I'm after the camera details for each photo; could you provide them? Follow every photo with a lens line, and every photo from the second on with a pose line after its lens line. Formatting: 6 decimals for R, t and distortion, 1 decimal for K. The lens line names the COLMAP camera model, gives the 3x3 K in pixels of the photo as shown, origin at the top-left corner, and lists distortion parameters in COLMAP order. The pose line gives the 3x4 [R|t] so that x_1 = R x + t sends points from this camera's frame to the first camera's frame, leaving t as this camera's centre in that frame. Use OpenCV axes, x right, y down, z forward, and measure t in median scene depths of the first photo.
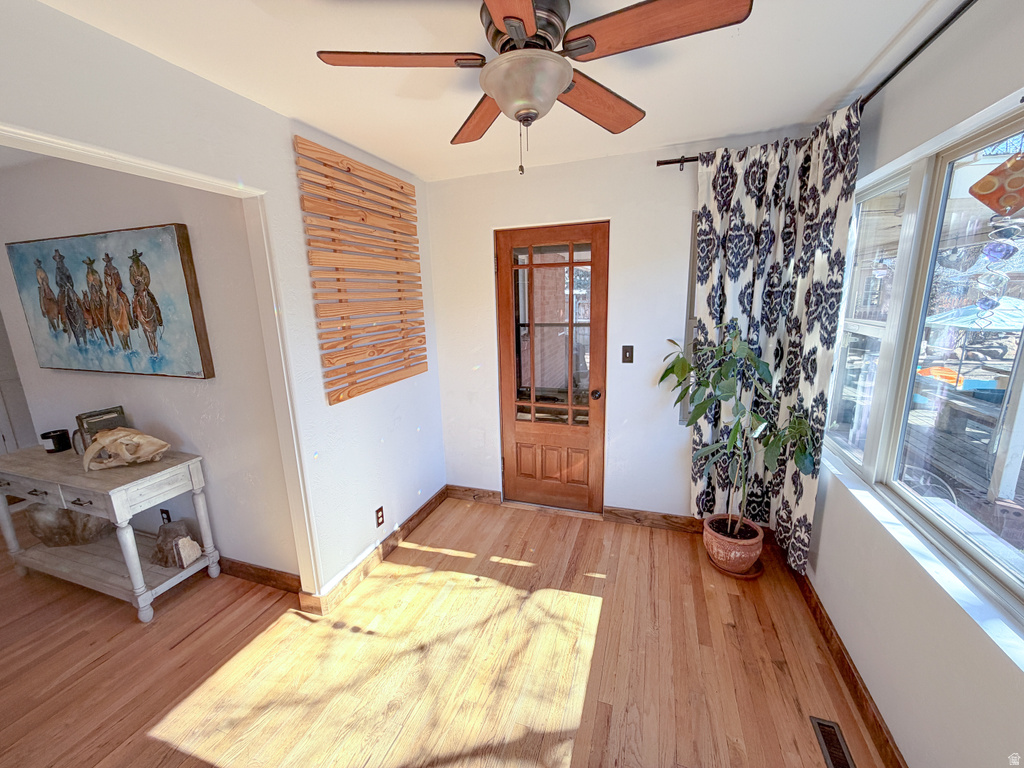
lens RADIAL K [[408.2, 0, 510.1], [0, 408.2, 387.5], [0, 0, 1]] dist [0.004480, -0.000330]
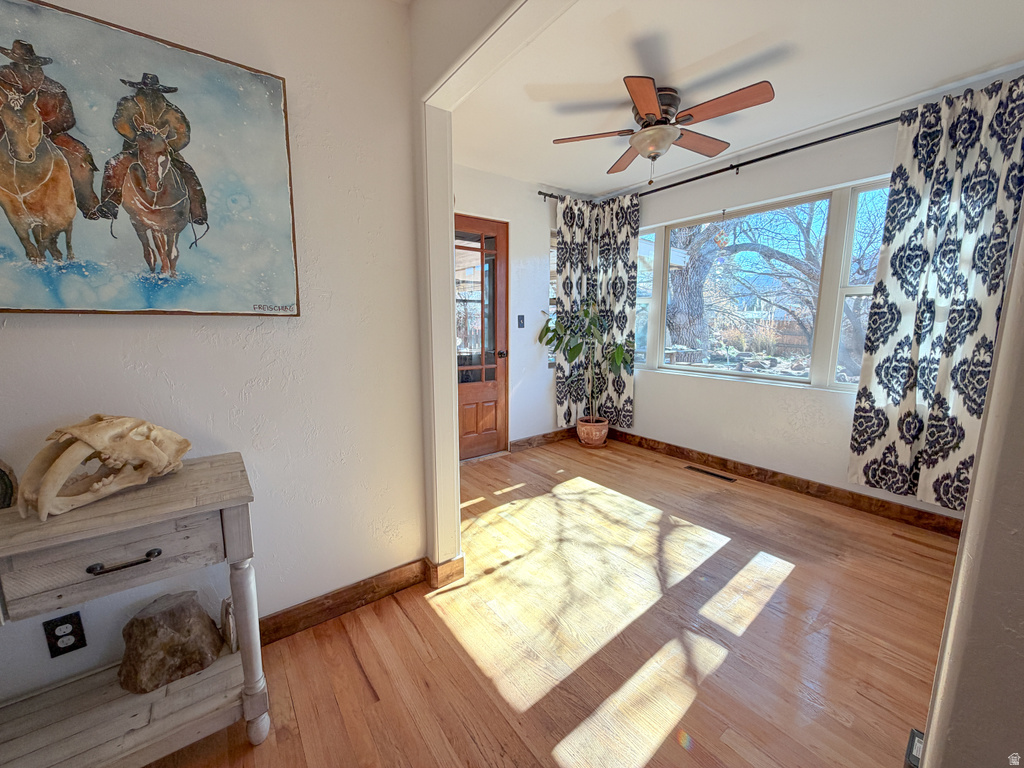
lens RADIAL K [[408.2, 0, 509.2], [0, 408.2, 381.6], [0, 0, 1]] dist [0.004480, -0.000330]
pose [[0.557515, -0.092055, 0.825047, -1.094888], [0.163686, 0.986512, -0.000538, 0.139973], [-0.813869, 0.135349, 0.565064, 0.342627]]
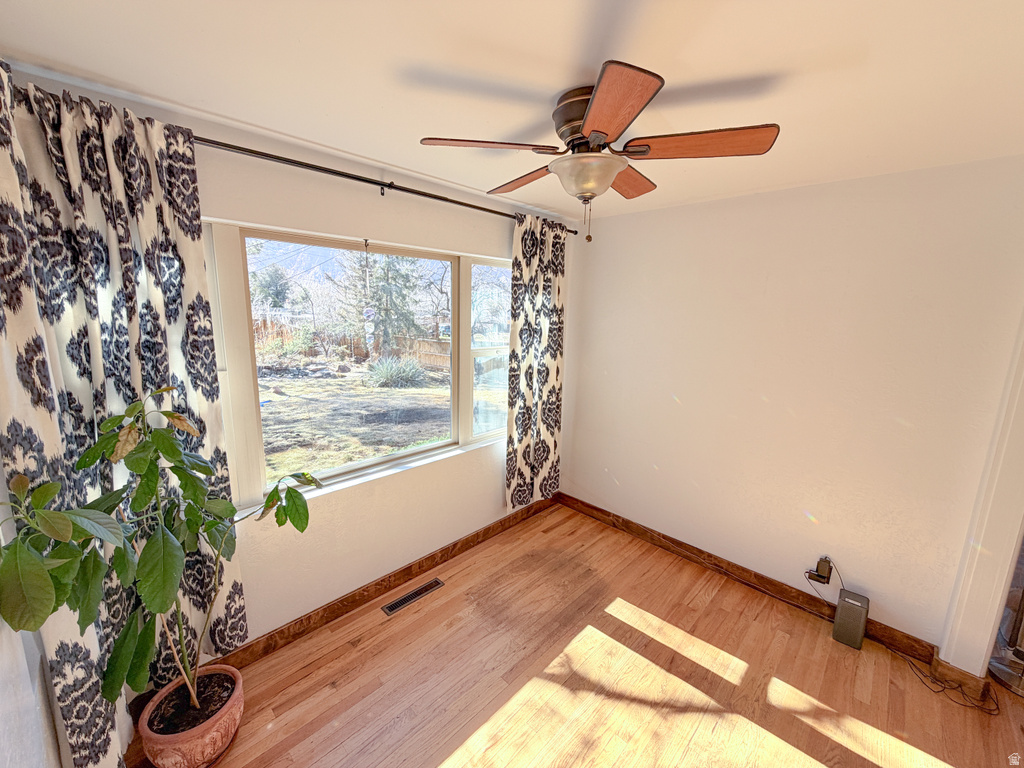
lens RADIAL K [[408.2, 0, 512.5], [0, 408.2, 374.8], [0, 0, 1]] dist [0.004480, -0.000330]
pose [[-0.908597, -0.069945, 0.411775, -0.159534], [0.085221, 0.934093, 0.346710, -0.345613], [-0.408887, 0.350112, -0.842753, 1.257858]]
